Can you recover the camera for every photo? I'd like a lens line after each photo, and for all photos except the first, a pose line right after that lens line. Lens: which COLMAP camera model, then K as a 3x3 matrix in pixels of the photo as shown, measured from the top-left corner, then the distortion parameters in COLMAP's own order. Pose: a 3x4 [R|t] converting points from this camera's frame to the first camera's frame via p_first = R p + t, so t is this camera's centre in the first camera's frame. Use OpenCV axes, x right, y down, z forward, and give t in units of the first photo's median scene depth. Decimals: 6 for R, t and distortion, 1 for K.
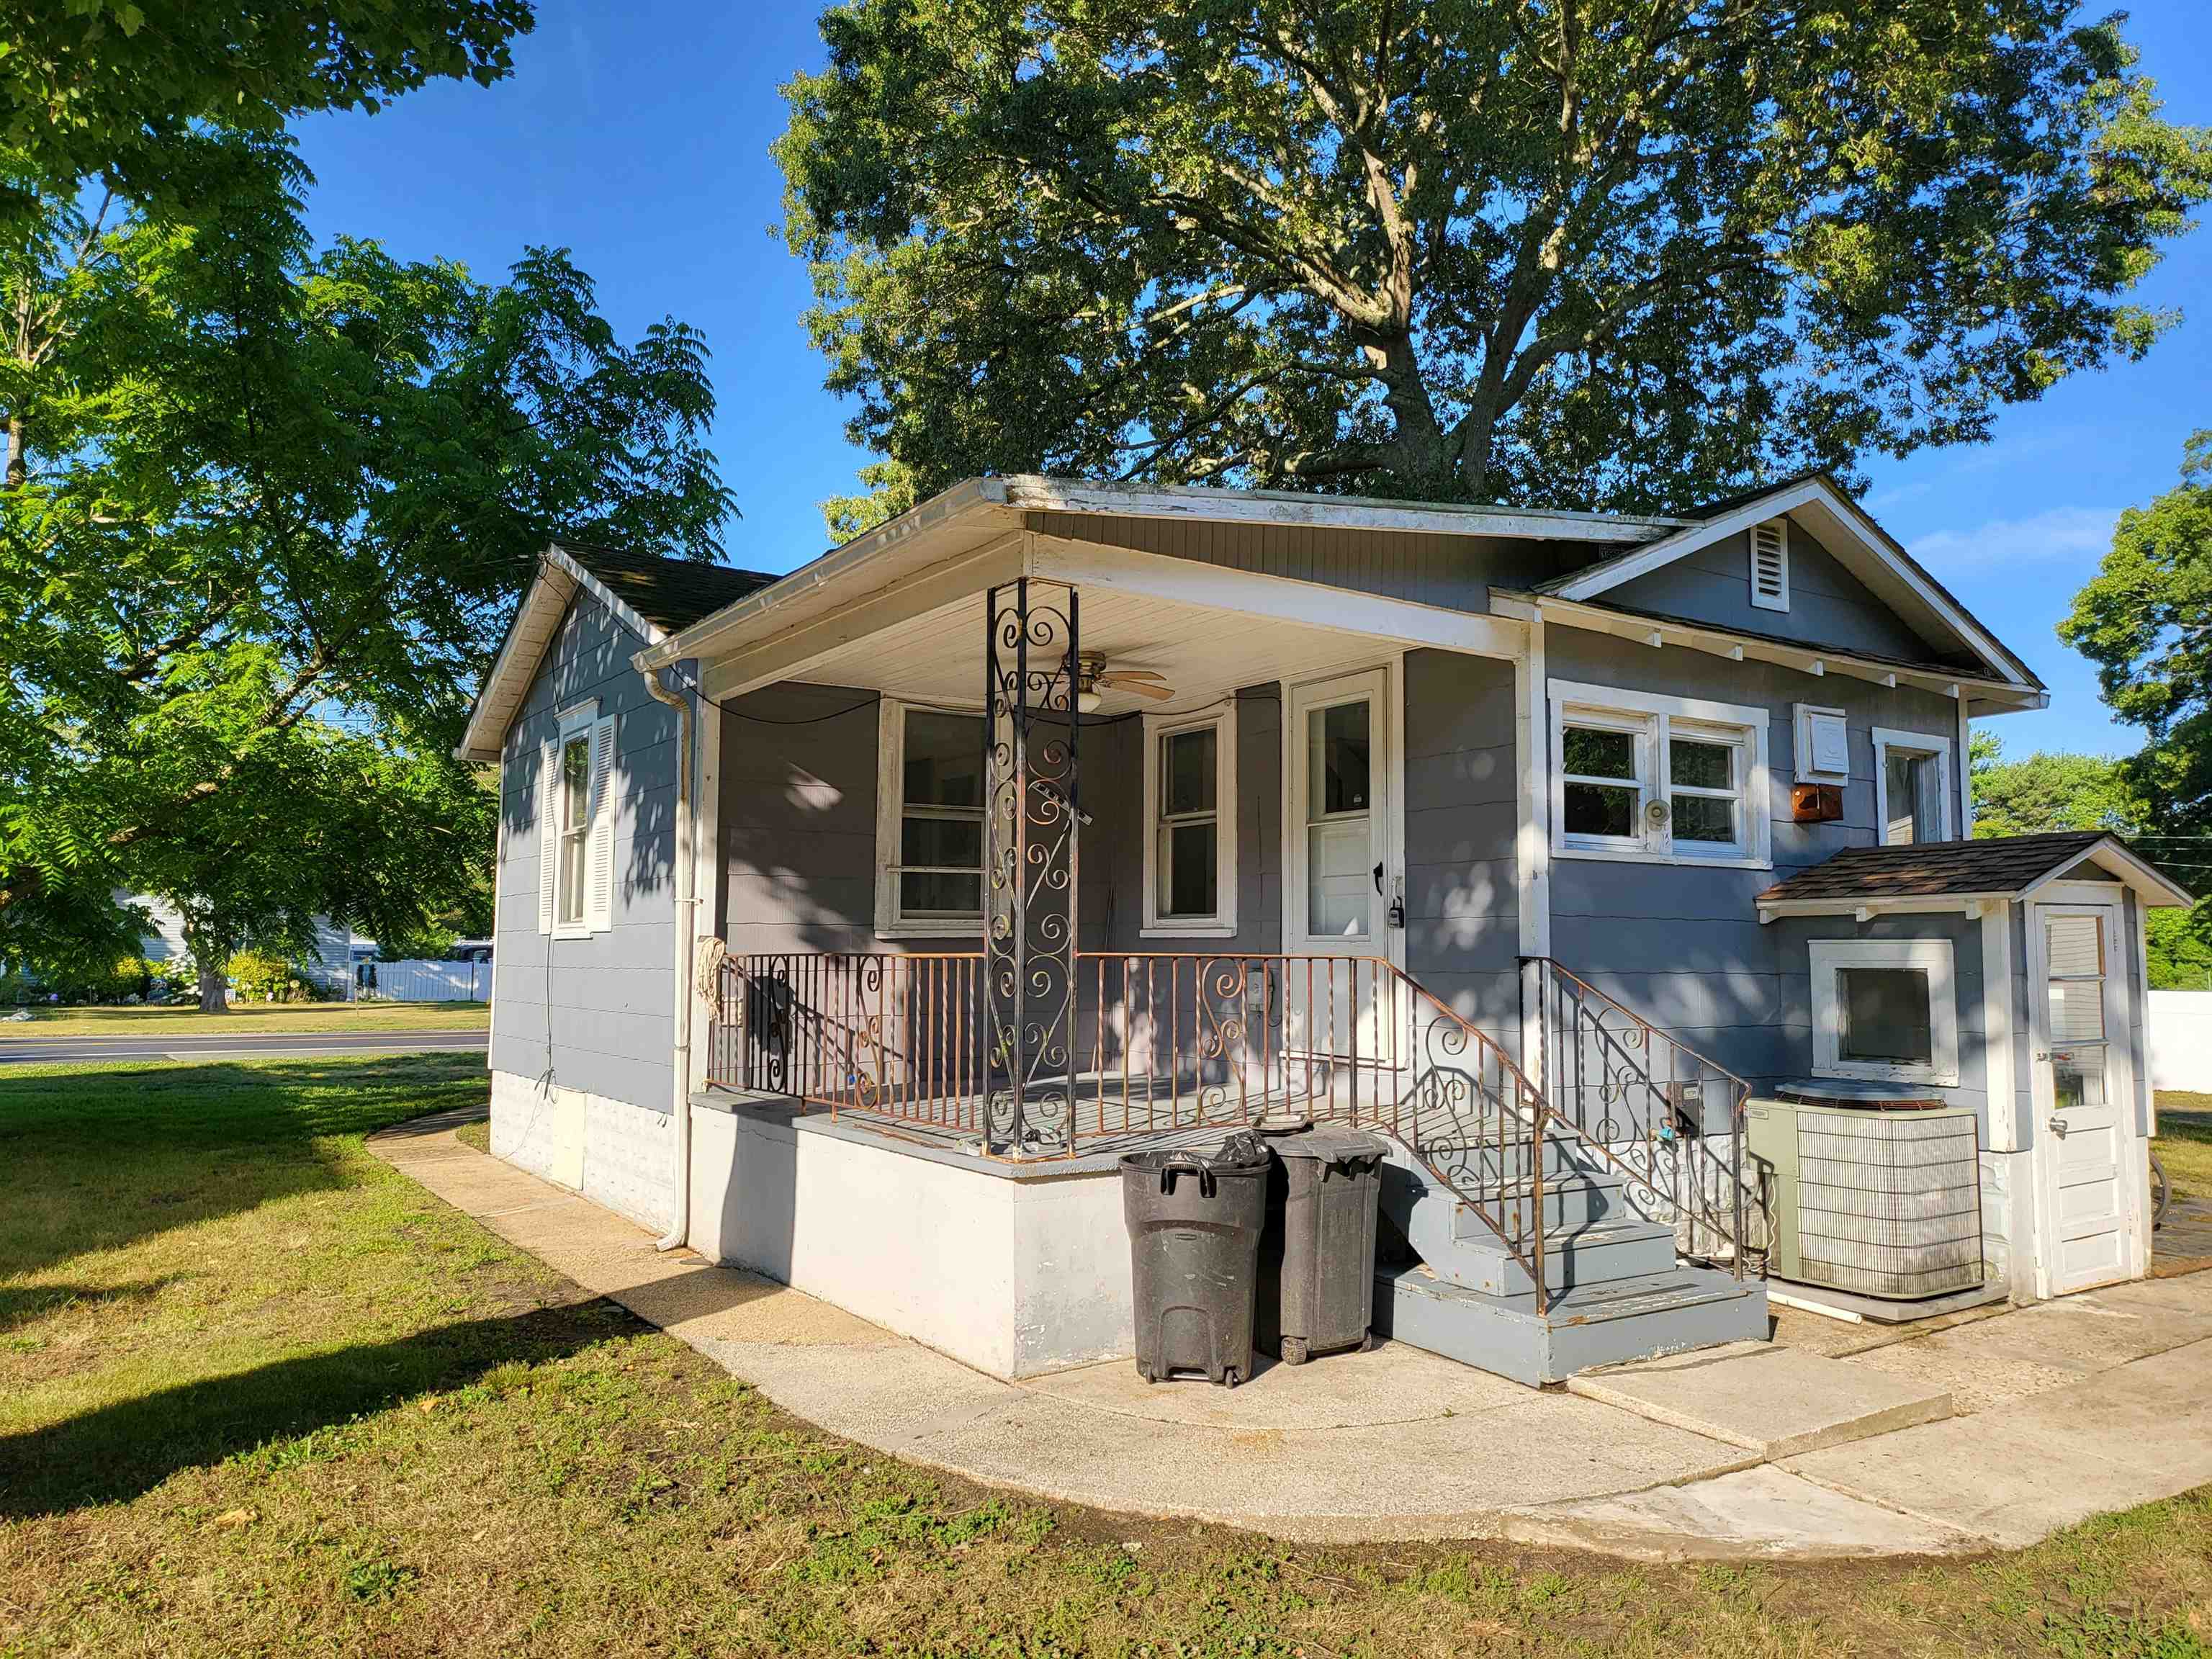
lens RADIAL K [[1550.4, 0, 1106.7], [0, 1550.4, 834.2], [0, 0, 1]] dist [0.049926, -0.036896]
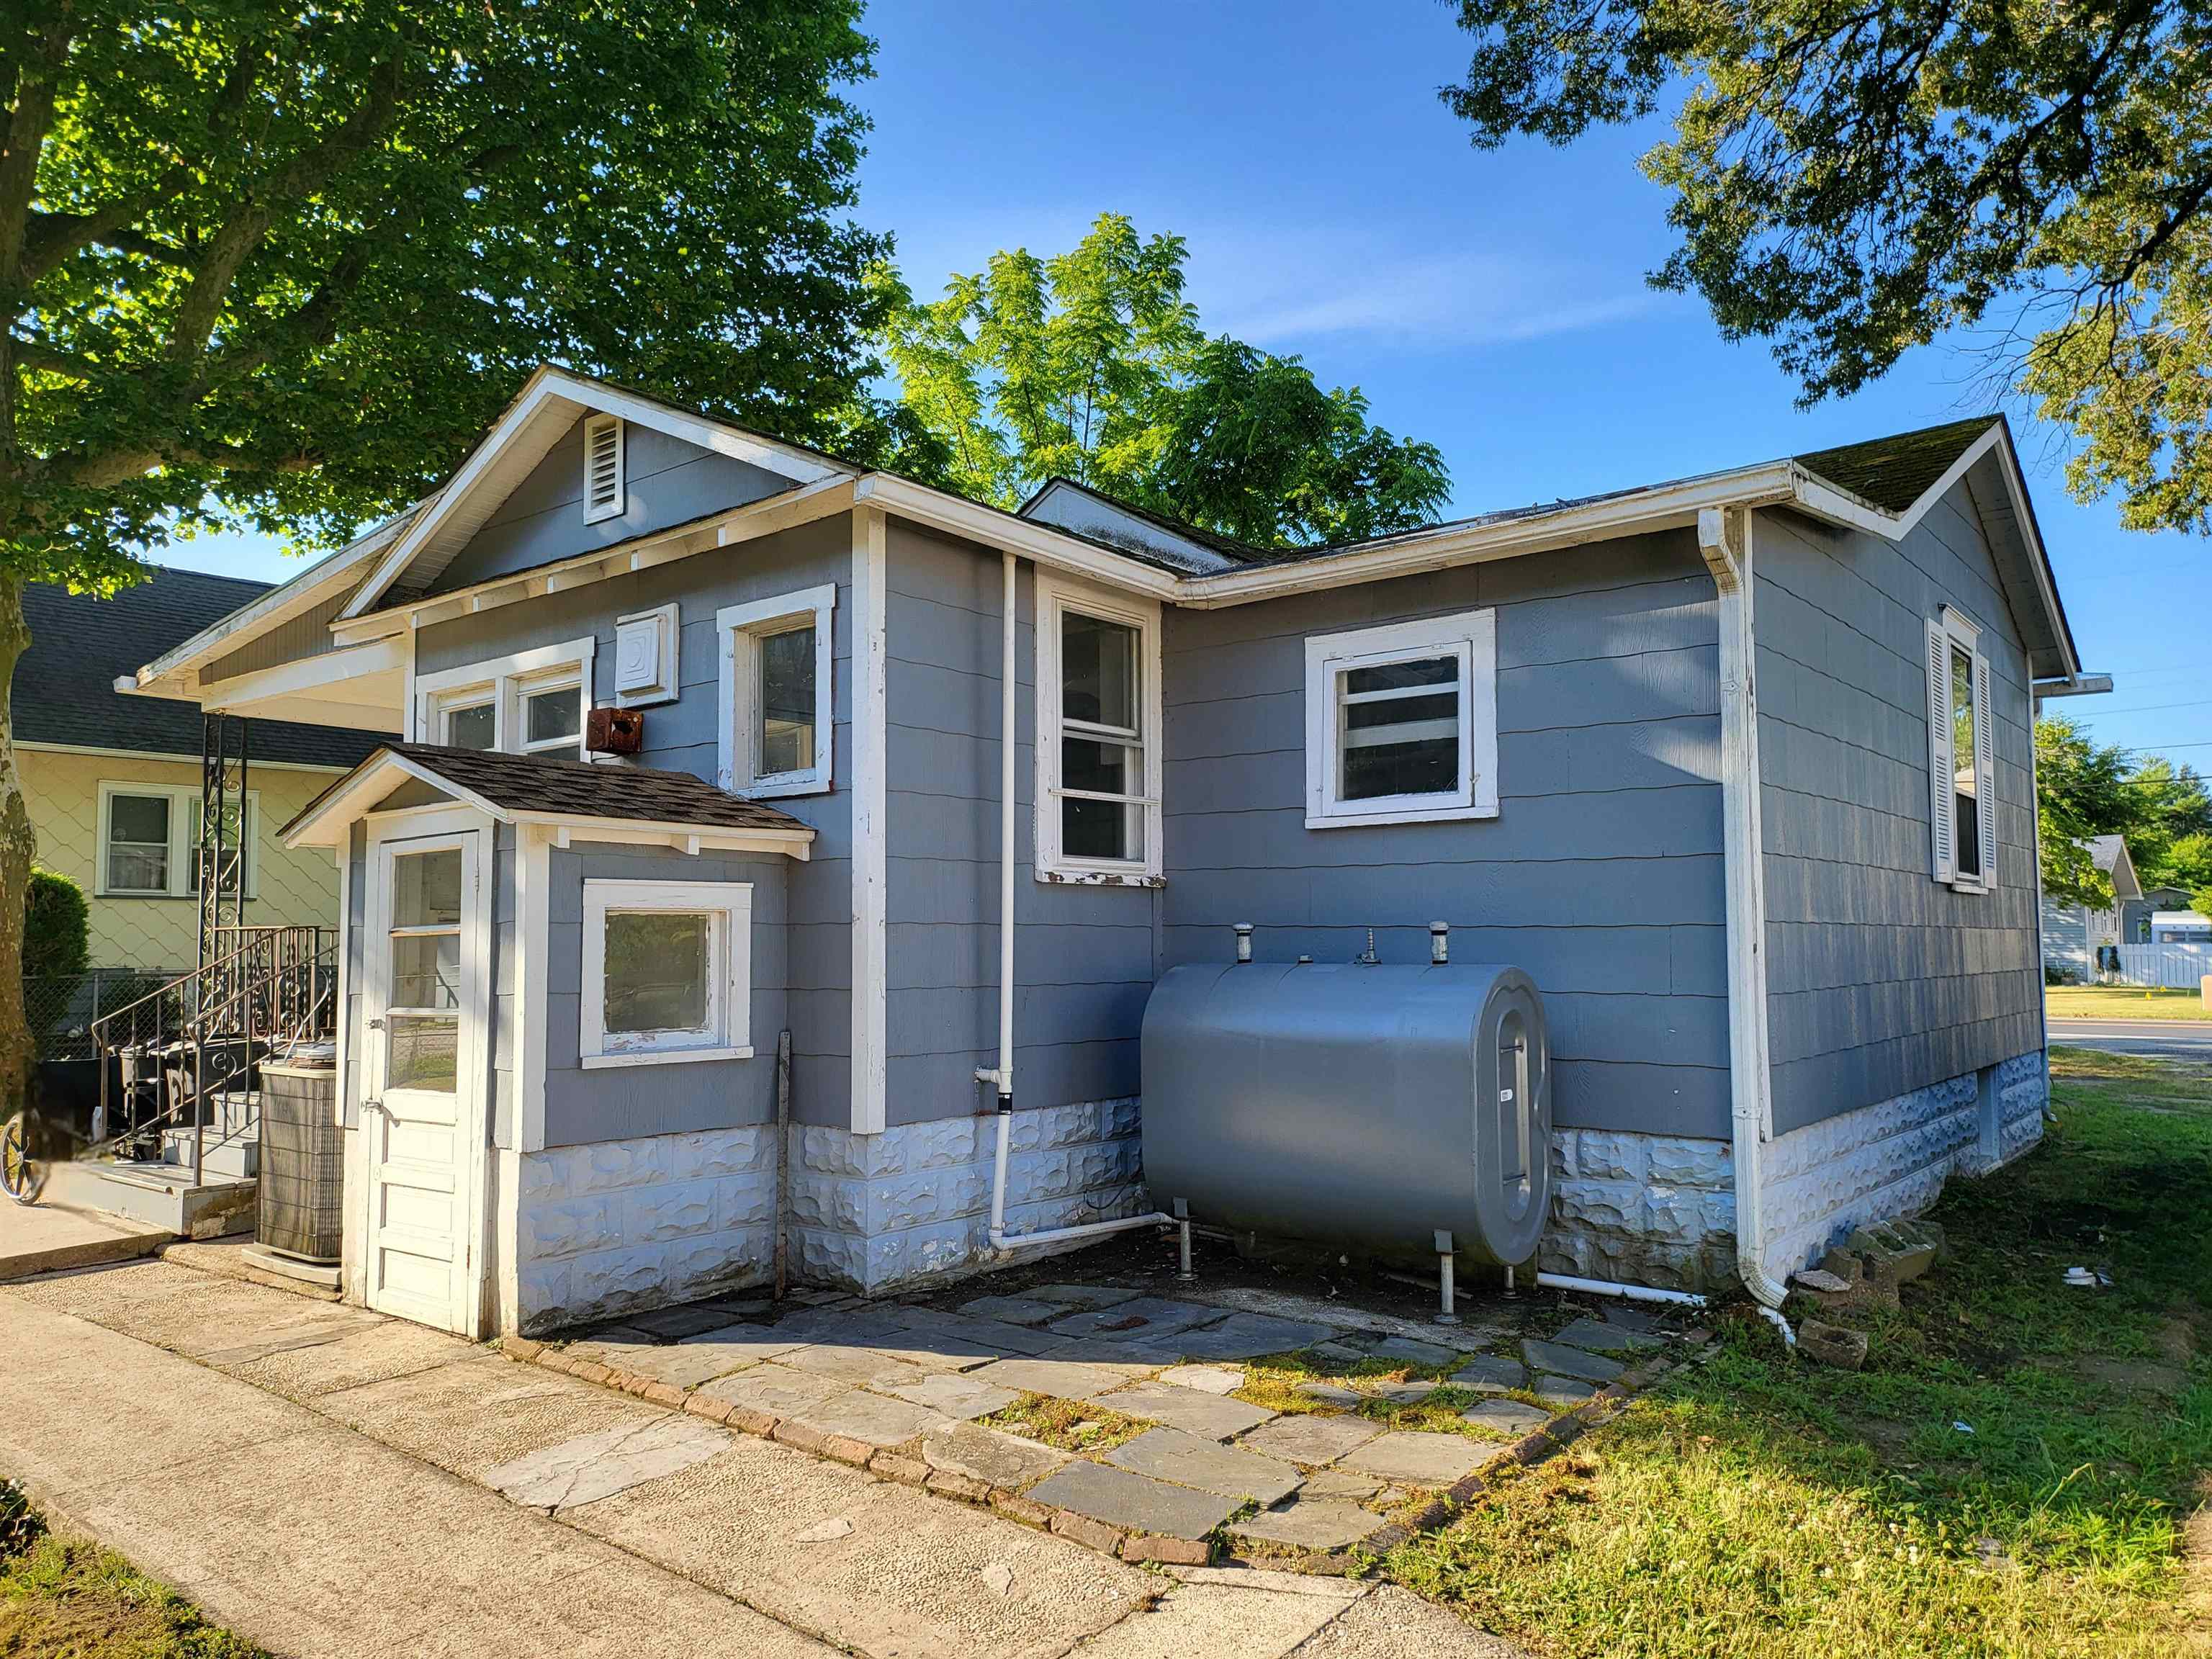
lens RADIAL K [[1550.4, 0, 1106.4], [0, 1550.4, 834.3], [0, 0, 1]] dist [0.049926, -0.036896]
pose [[0.292071, -0.071043, -0.953754, 1.258650], [0.079723, 0.995575, -0.049744, 0.094630], [0.953068, -0.061507, 0.296442, 0.938789]]
